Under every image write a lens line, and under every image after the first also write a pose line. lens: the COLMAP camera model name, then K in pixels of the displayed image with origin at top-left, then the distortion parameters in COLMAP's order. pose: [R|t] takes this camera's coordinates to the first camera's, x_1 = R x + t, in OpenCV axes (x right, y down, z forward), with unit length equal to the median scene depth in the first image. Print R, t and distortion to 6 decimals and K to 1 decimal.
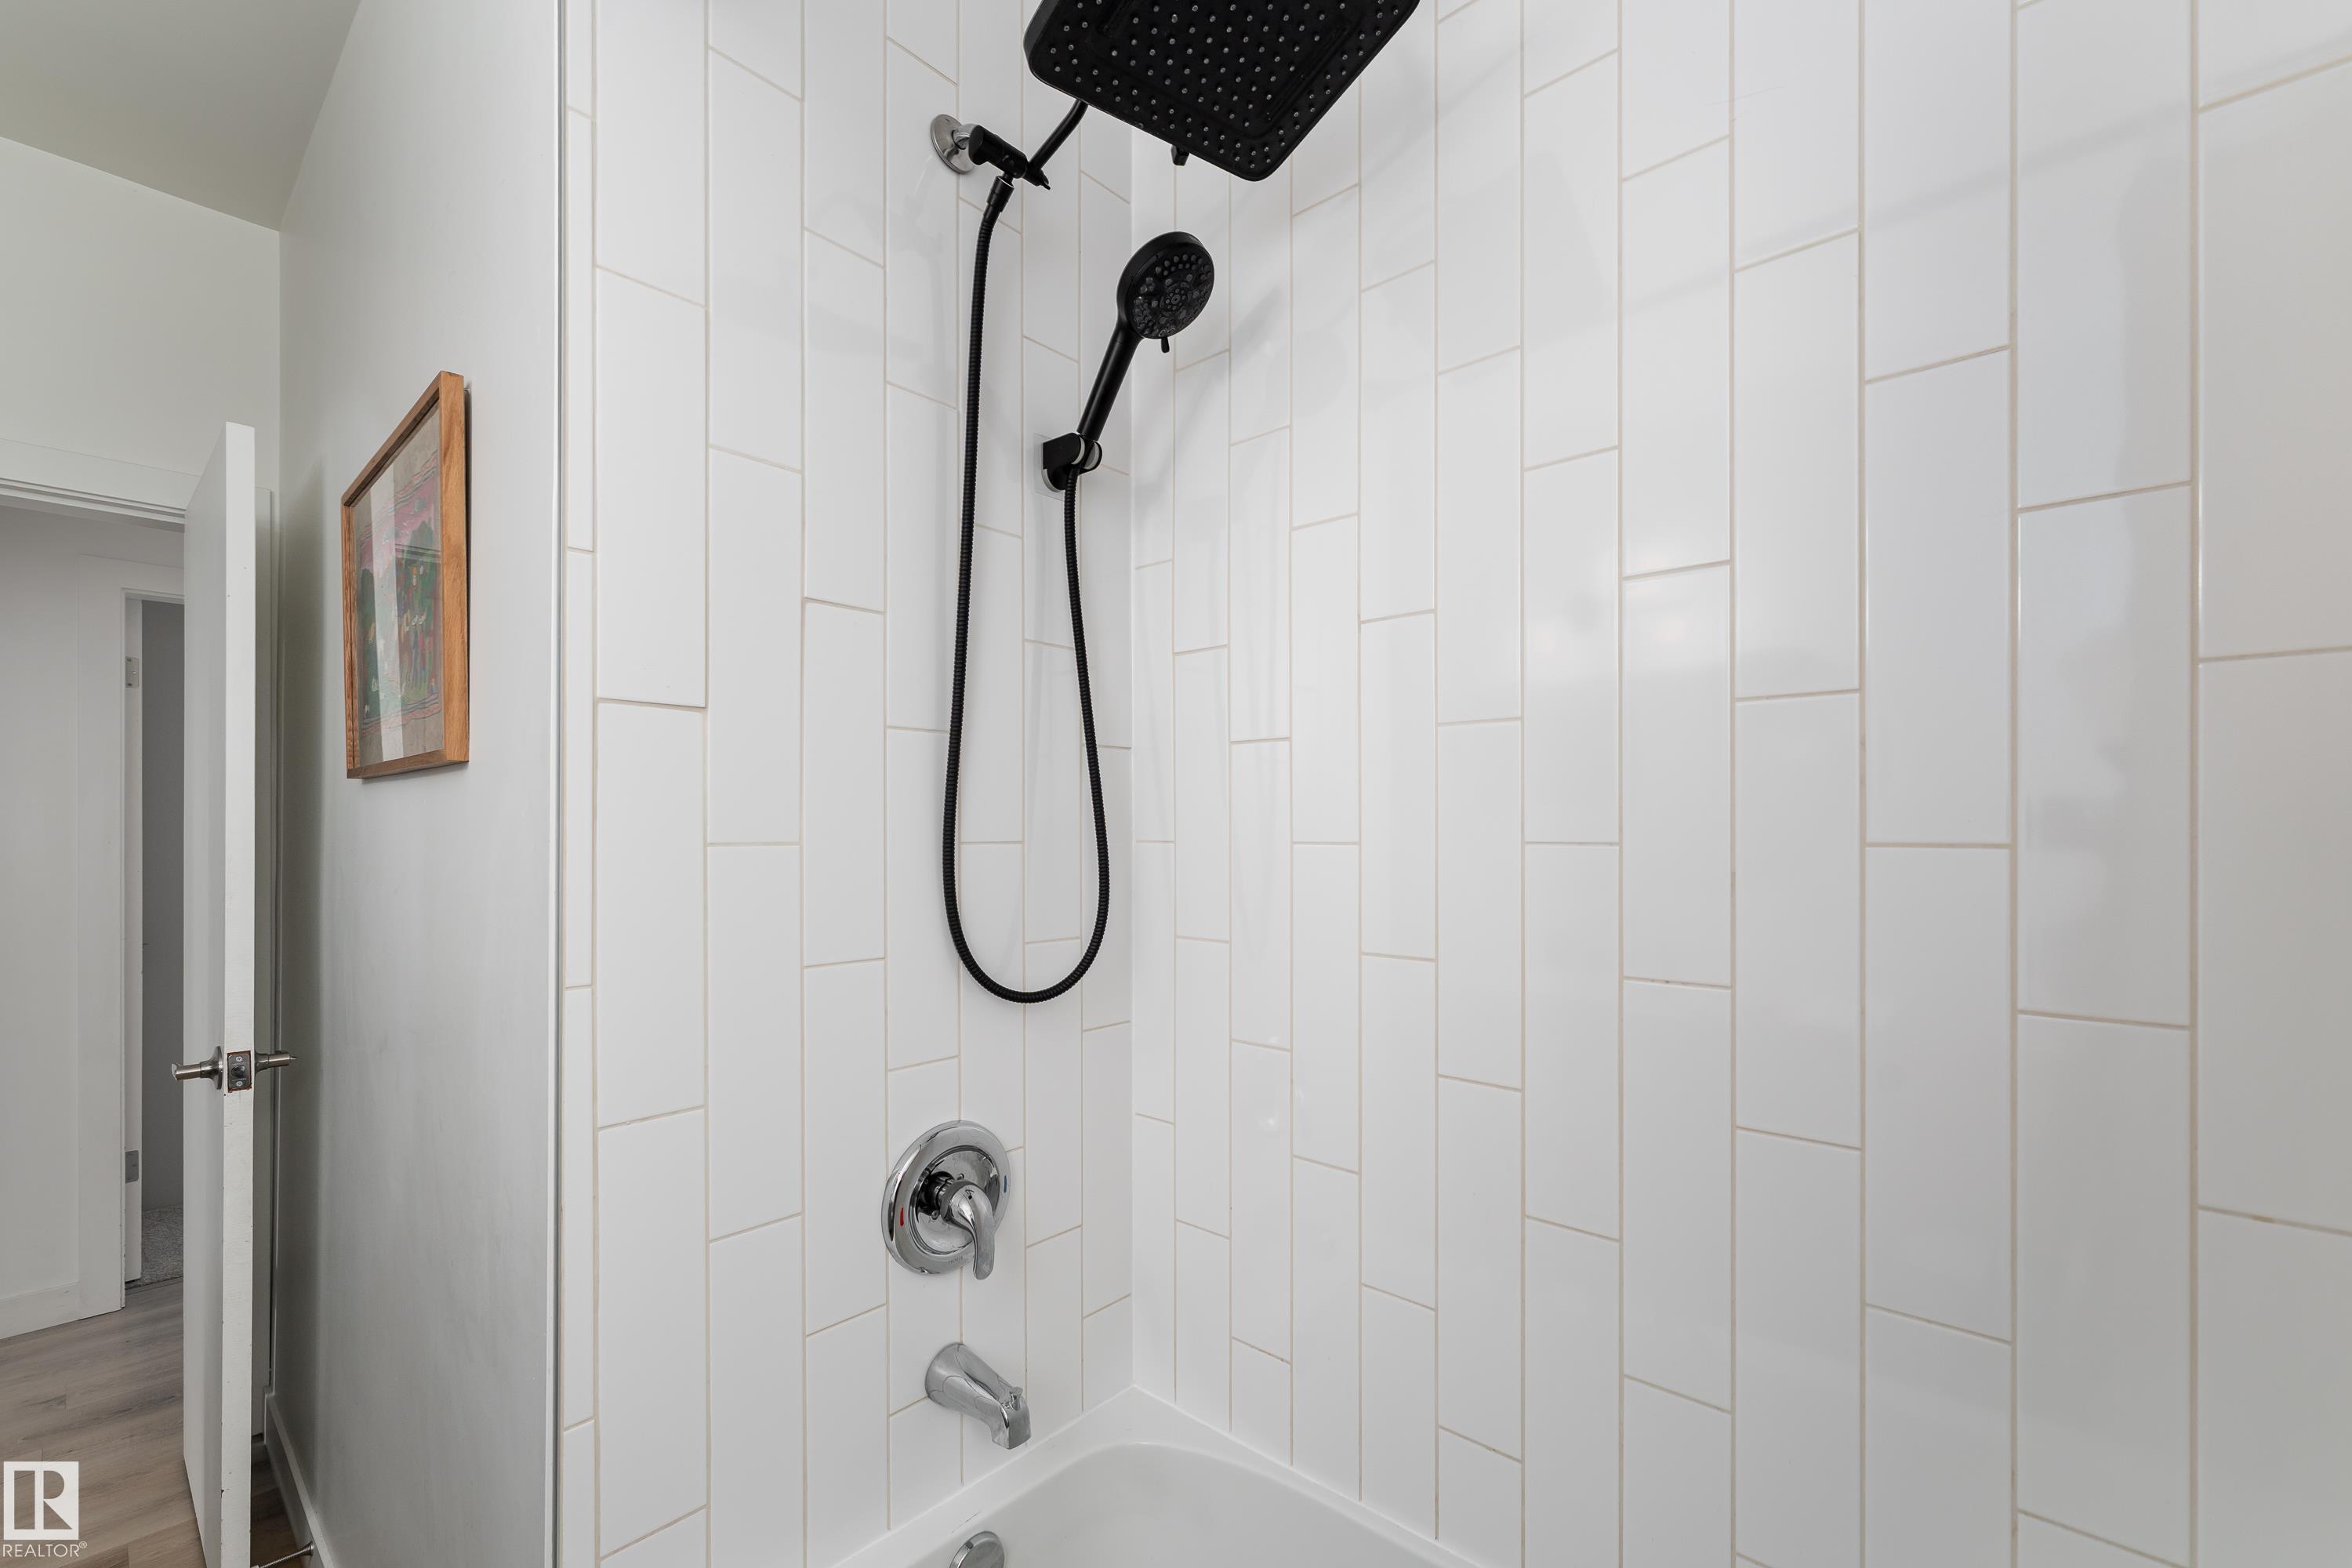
lens RADIAL K [[970.7, 0, 1187.0], [0, 970.7, 828.7], [0, 0, 1]] dist [0.001028, -0.000274]
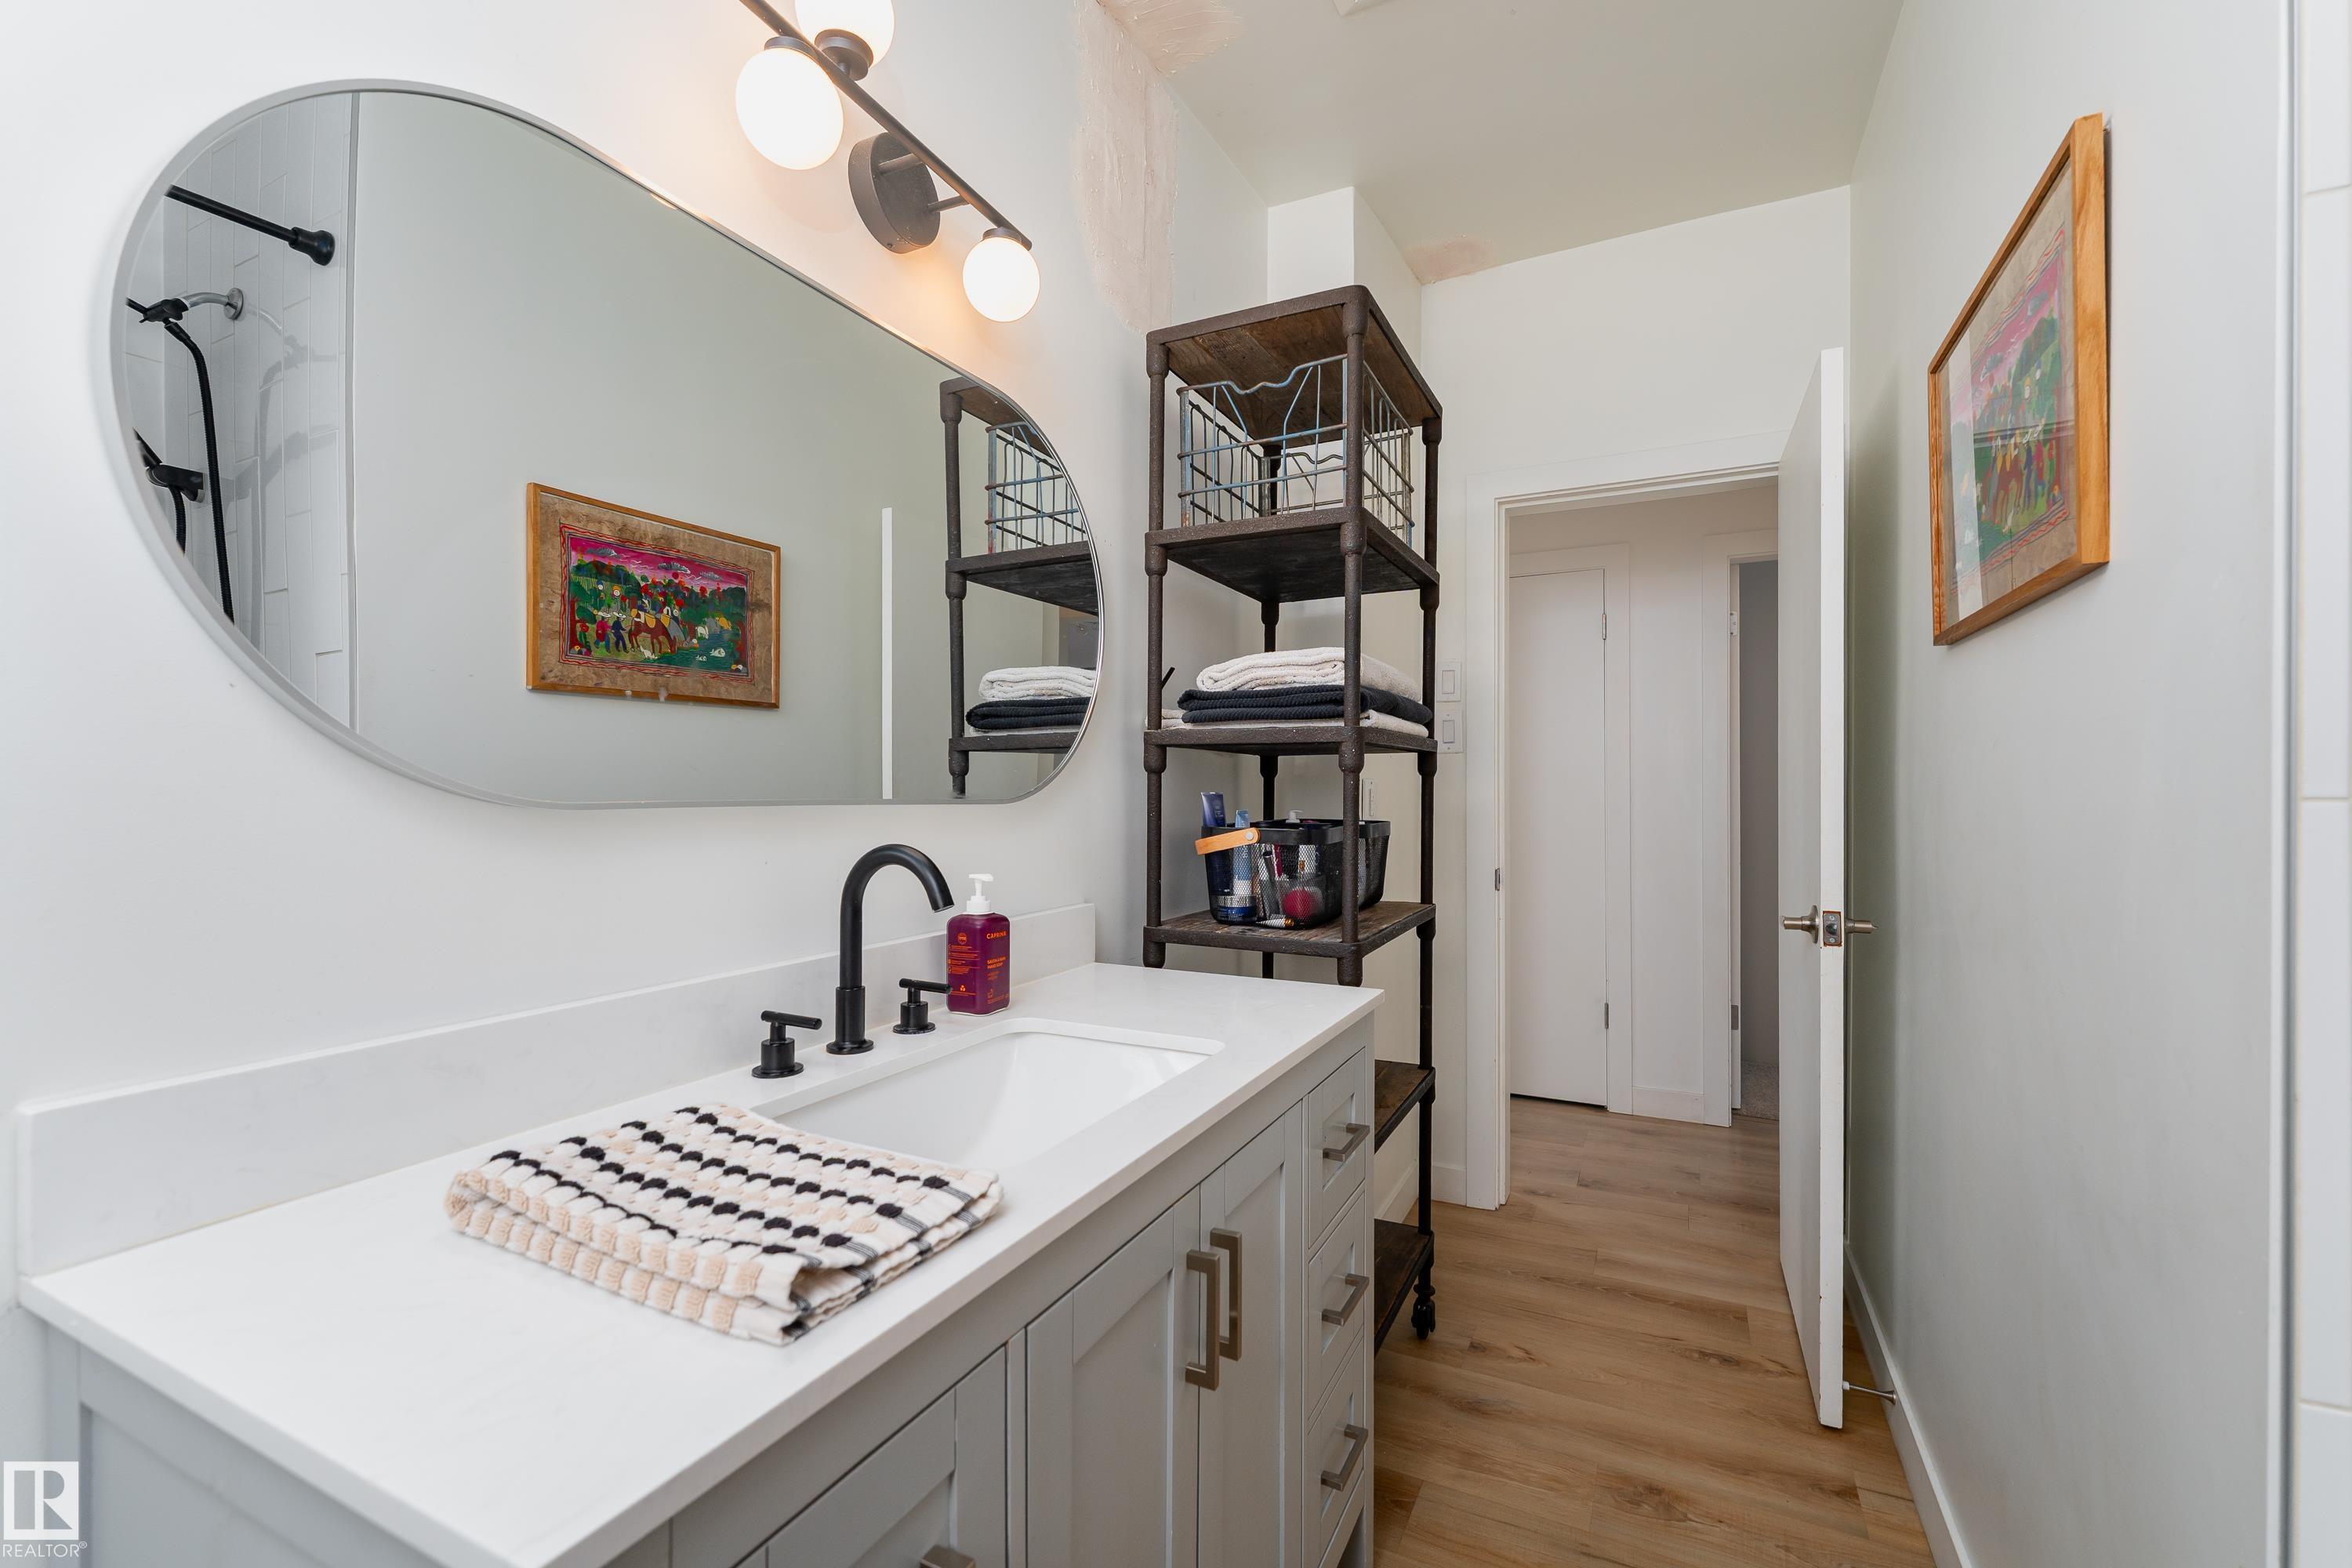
lens RADIAL K [[970.7, 0, 1177.7], [0, 970.7, 797.8], [0, 0, 1]] dist [0.001028, -0.000274]
pose [[0.247589, 0.001173, -0.968865, -0.085343], [-0.000642, 0.999999, 0.001047, 0.098477], [0.968865, 0.000363, 0.247589, 0.001009]]
